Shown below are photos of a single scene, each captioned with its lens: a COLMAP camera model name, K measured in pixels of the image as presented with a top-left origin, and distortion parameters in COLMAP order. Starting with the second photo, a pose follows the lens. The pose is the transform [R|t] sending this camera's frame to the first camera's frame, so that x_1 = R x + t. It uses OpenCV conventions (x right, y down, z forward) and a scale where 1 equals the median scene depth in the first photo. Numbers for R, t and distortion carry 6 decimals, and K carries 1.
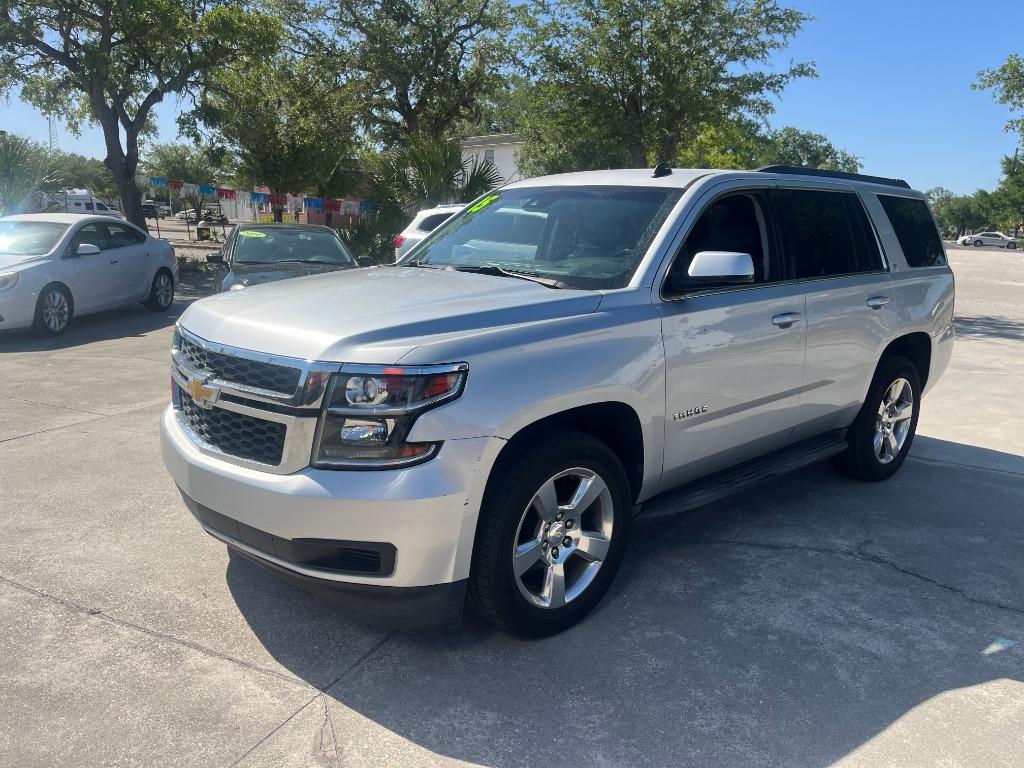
lens RADIAL K [[775.3, 0, 505.7], [0, 775.3, 388.6], [0, 0, 1]] dist [0.068680, -0.099114]
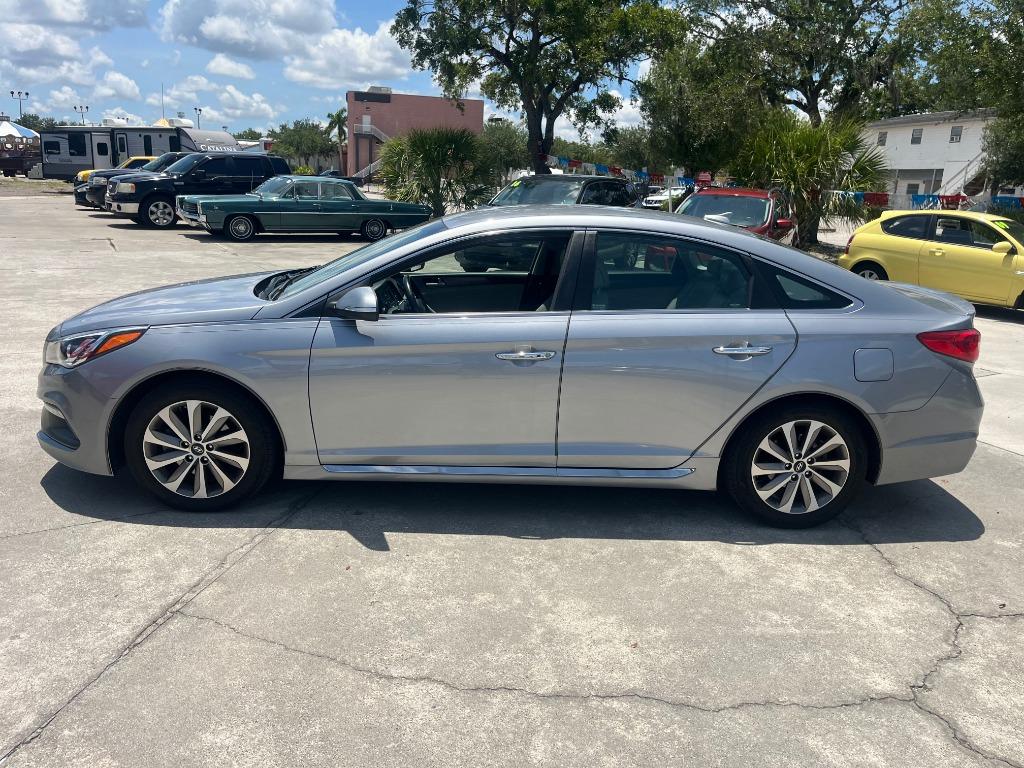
lens RADIAL K [[775.3, 0, 517.1], [0, 775.3, 372.9], [0, 0, 1]] dist [0.068680, -0.099114]
pose [[0.853000, 0.142988, -0.501942, 0.591589], [-0.140501, 0.989146, 0.043011, 0.035005], [0.502644, 0.033835, 0.863831, -0.117413]]
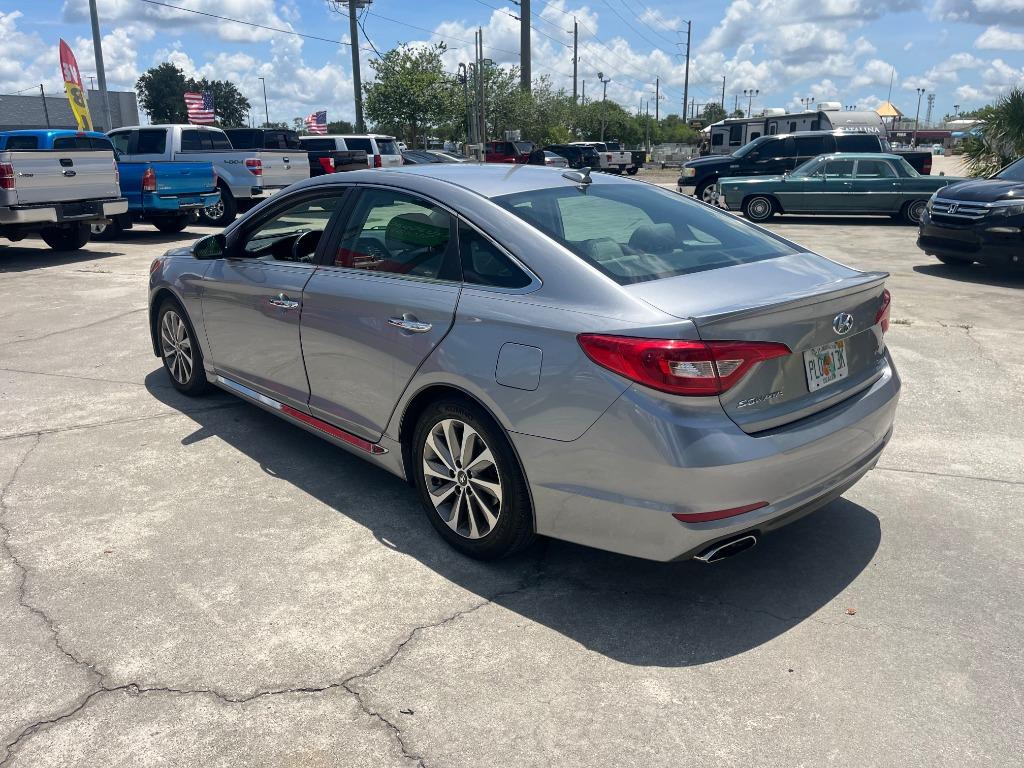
lens RADIAL K [[775.3, 0, 507.6], [0, 775.3, 381.8], [0, 0, 1]] dist [0.068680, -0.099114]
pose [[0.159429, 0.262311, -0.951722, 1.166599], [-0.211756, 0.950700, 0.226557, -0.142875], [0.964231, 0.165413, 0.207115, 0.802882]]
